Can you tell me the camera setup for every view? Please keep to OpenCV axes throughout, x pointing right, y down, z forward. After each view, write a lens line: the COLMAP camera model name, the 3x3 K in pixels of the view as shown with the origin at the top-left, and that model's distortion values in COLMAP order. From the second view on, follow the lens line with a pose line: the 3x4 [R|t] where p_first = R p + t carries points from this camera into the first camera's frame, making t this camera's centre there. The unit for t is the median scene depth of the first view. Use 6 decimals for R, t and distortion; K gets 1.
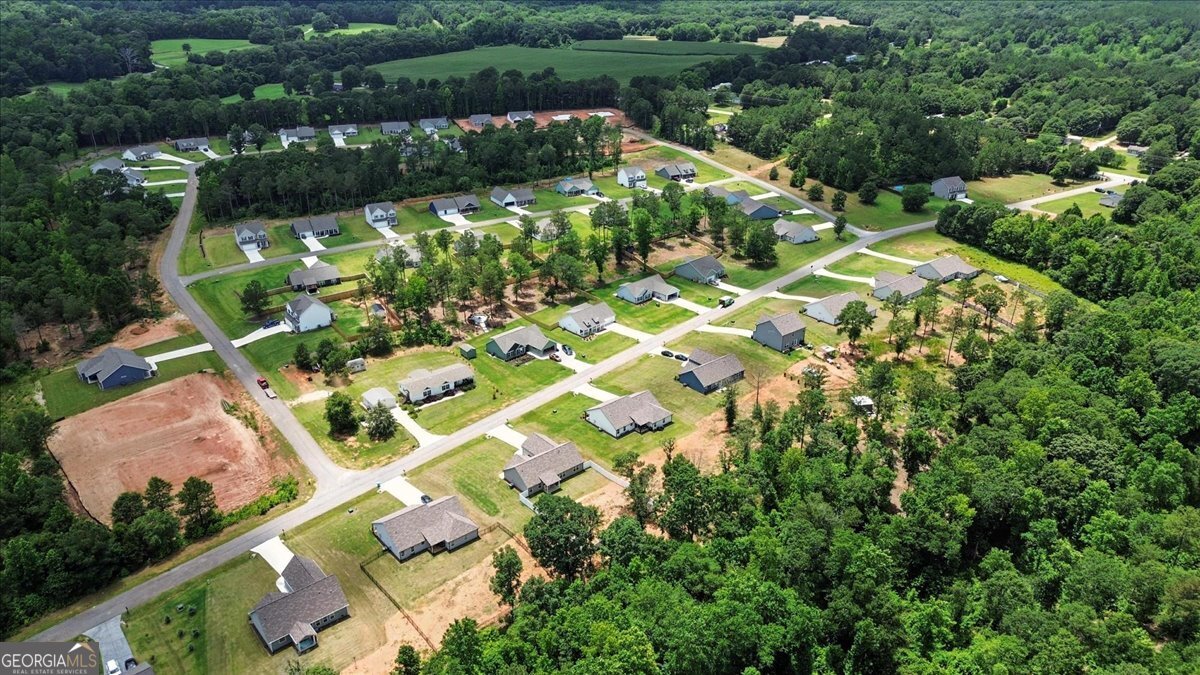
lens RADIAL K [[791.5, 0, 600.0], [0, 791.5, 337.5], [0, 0, 1]] dist [0.067222, -0.057402]
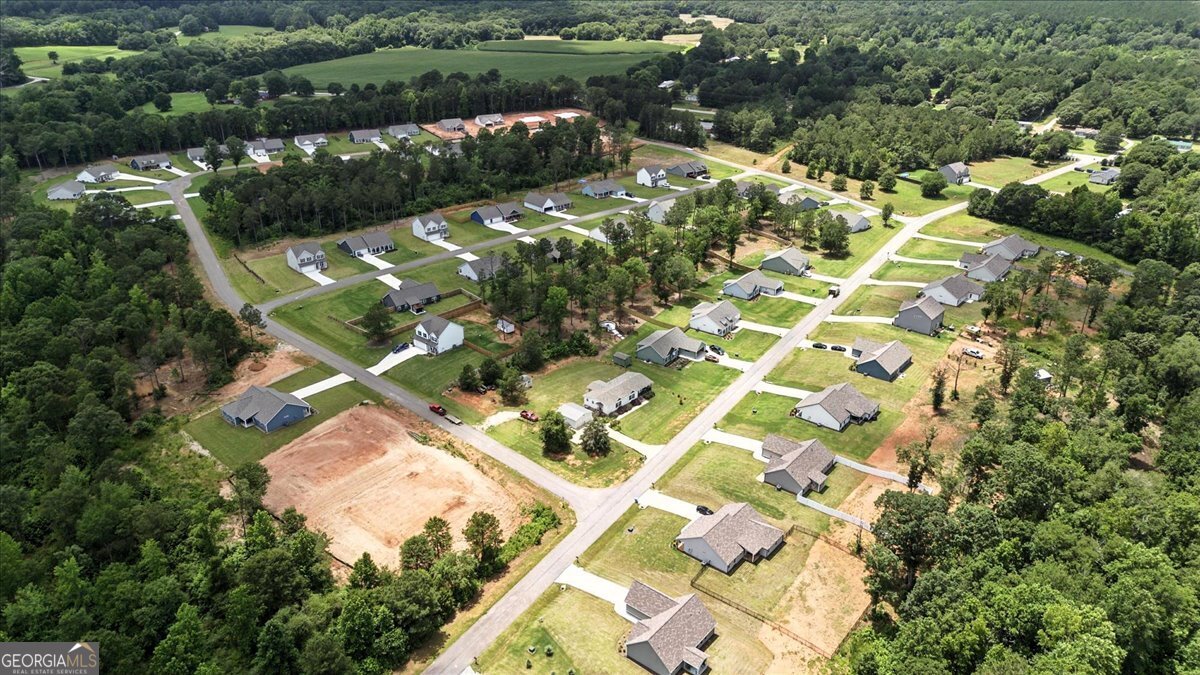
lens RADIAL K [[791.5, 0, 600.0], [0, 791.5, 337.5], [0, 0, 1]] dist [0.067222, -0.057402]
pose [[0.983512, -0.076874, 0.163692, -0.306586], [0.076745, 0.997025, 0.007120, -0.016324], [-0.163752, 0.005560, 0.986486, 0.031438]]
